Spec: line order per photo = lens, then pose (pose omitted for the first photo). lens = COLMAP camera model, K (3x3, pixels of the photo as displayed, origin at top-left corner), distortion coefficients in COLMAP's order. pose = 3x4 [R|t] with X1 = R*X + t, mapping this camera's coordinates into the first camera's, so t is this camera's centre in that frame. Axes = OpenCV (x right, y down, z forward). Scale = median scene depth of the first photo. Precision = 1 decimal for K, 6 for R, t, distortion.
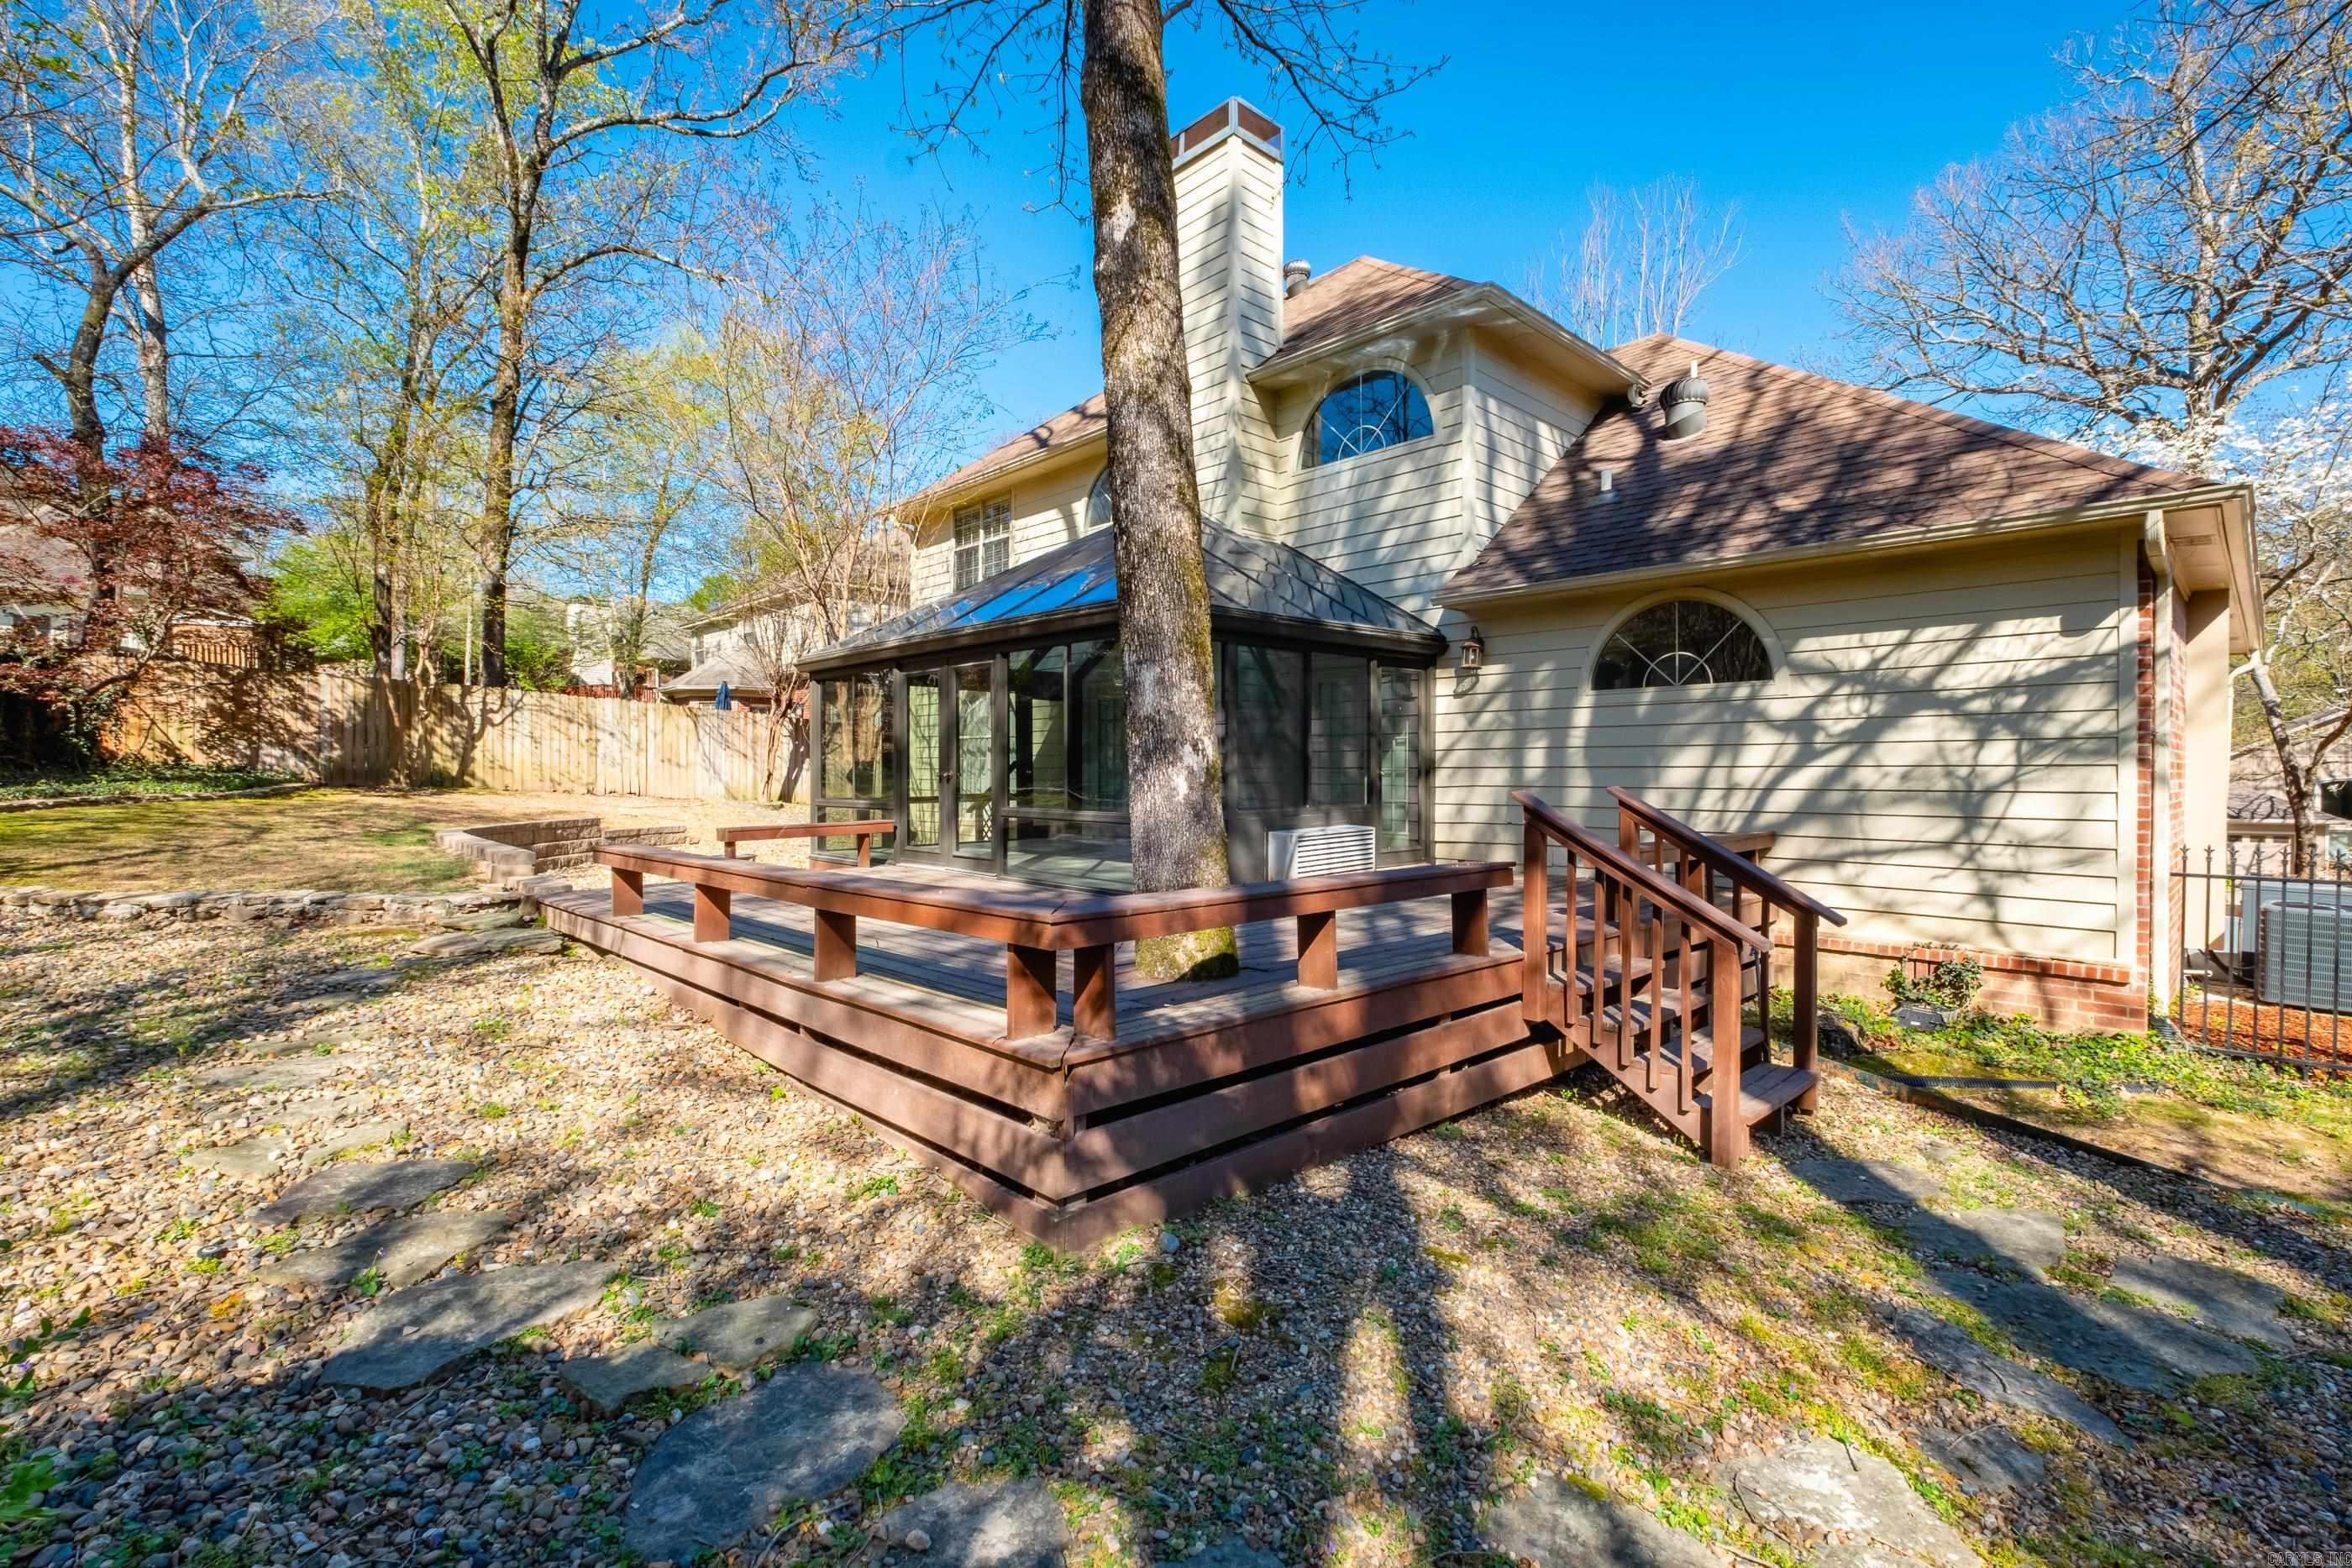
lens RADIAL K [[1035.2, 0, 1178.8], [0, 1035.2, 776.1], [0, 0, 1]] dist [0.006956, -0.001918]
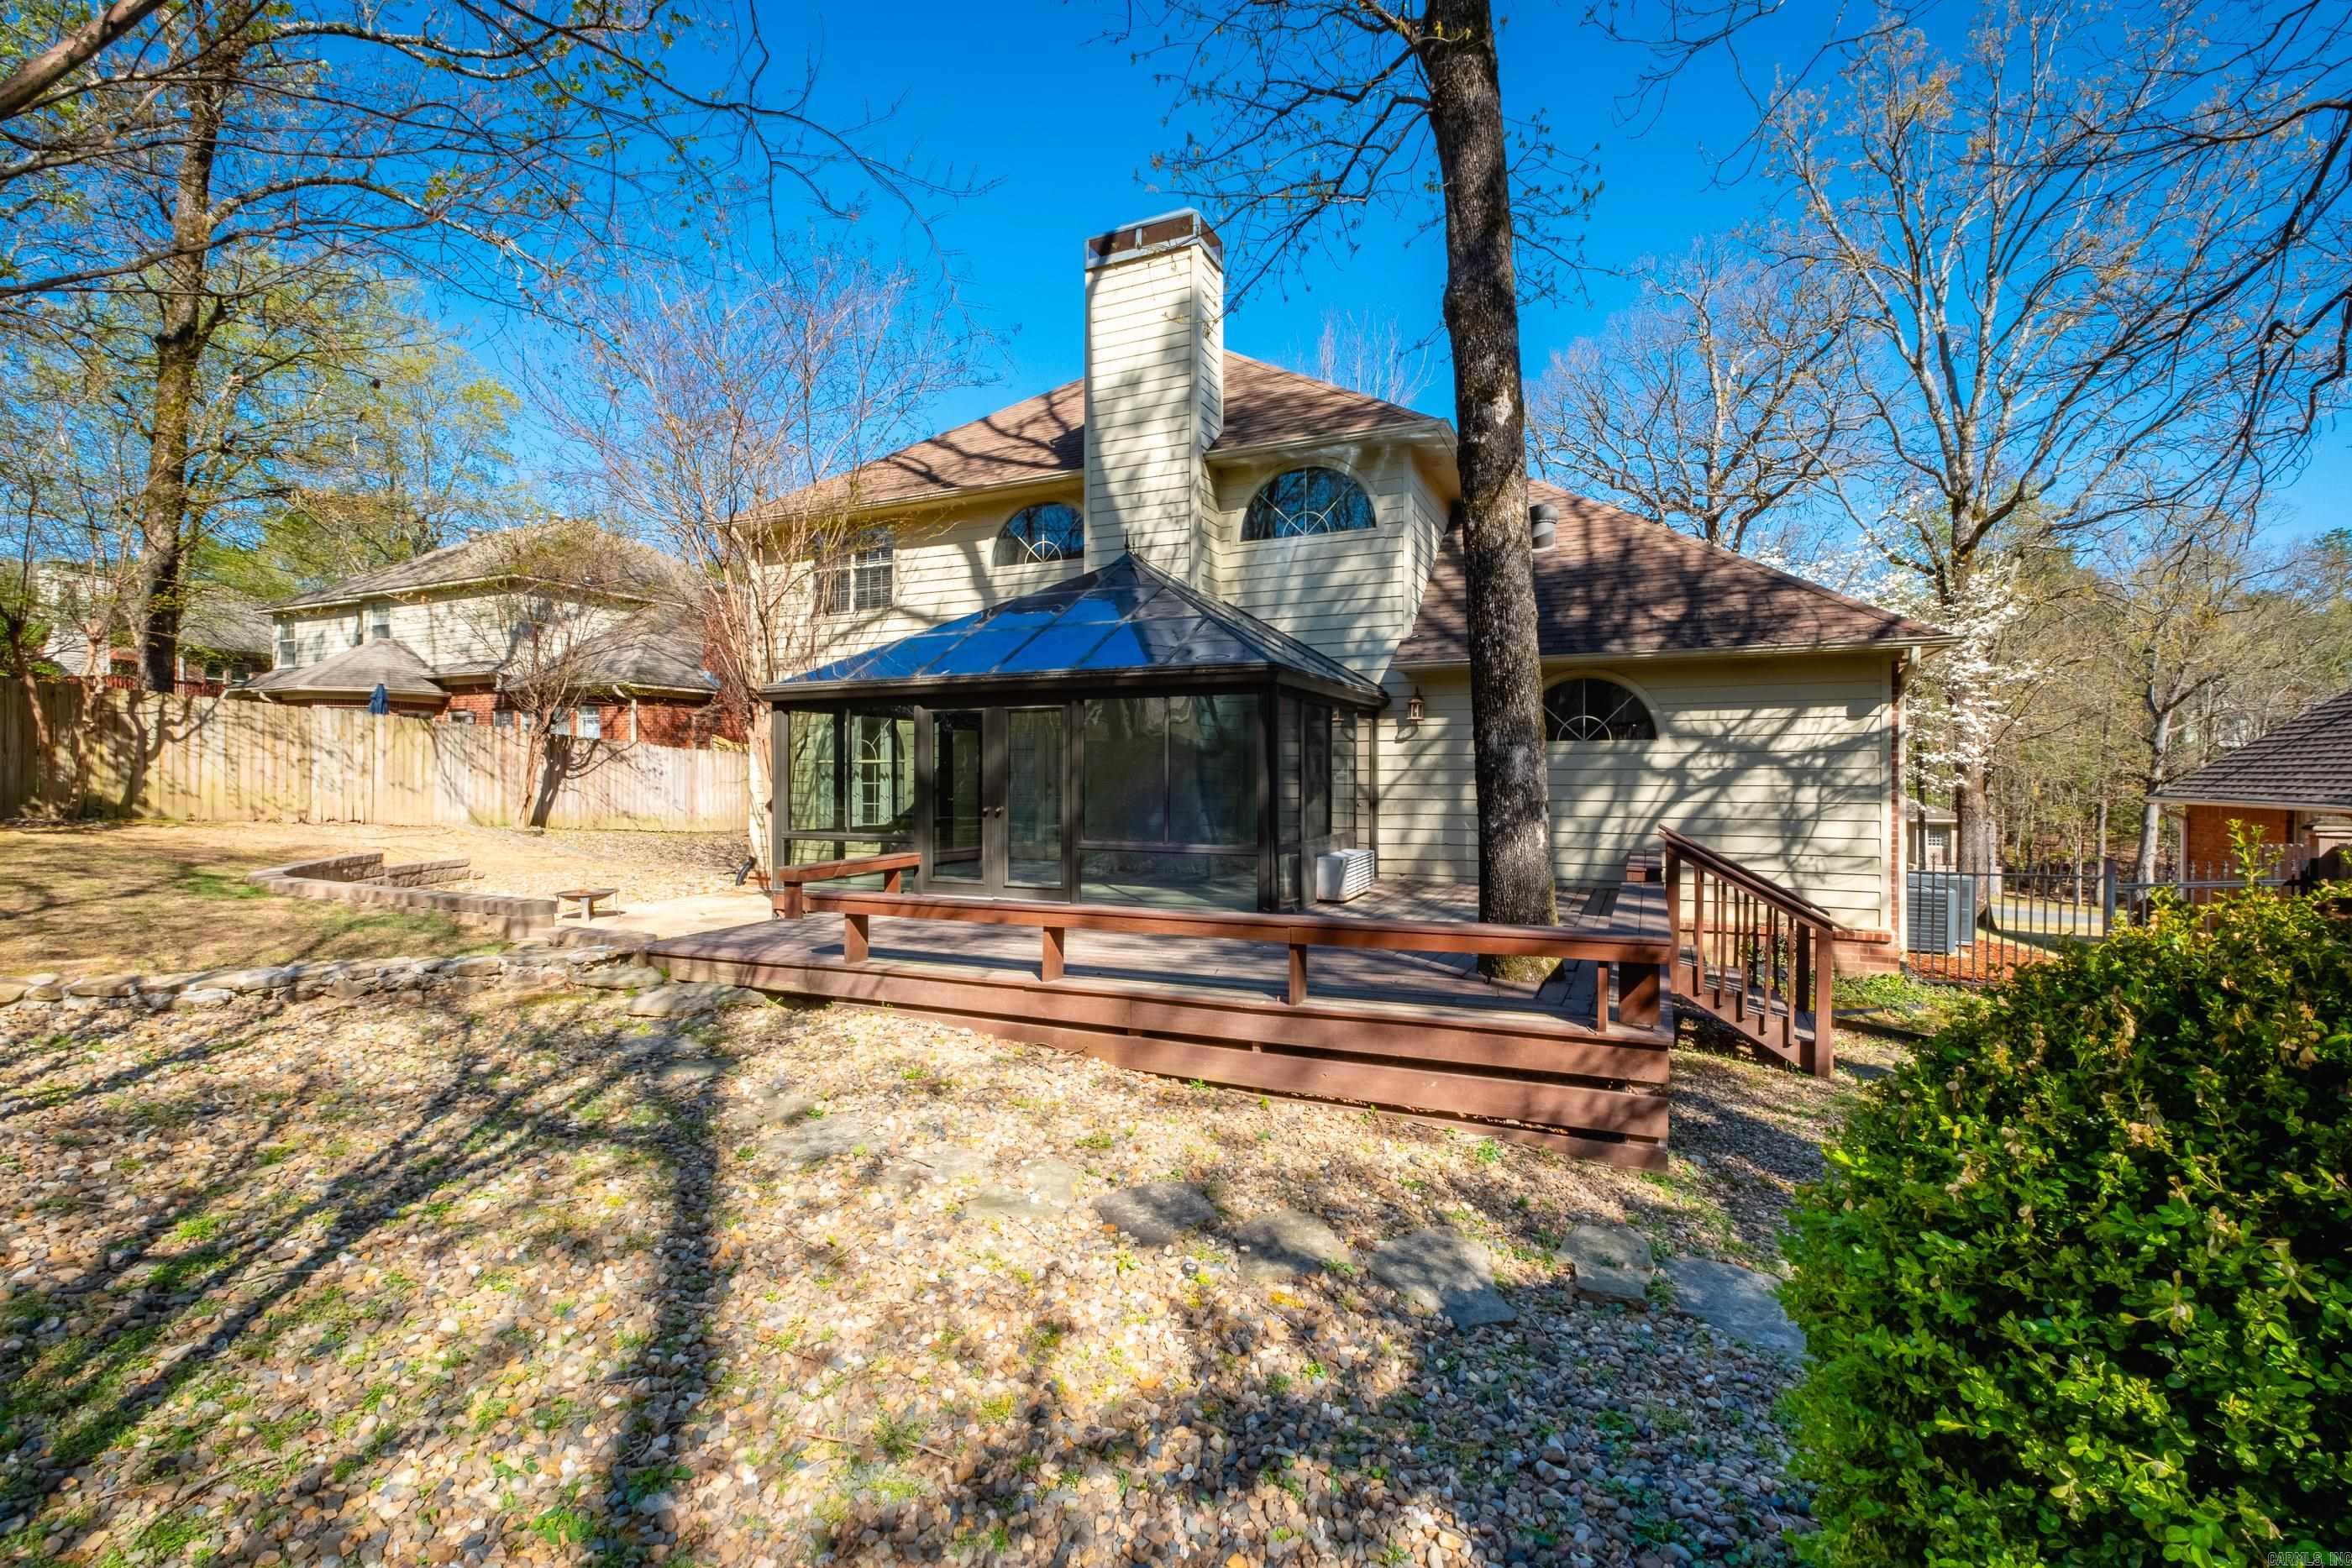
lens RADIAL K [[1035.2, 0, 1083.5], [0, 1035.2, 774.4], [0, 0, 1]] dist [0.006956, -0.001918]
pose [[0.932207, -0.000114, 0.361927, -0.652221], [0.001257, 0.999995, -0.002923, -0.043169], [-0.361925, 0.003179, 0.932202, -0.021884]]
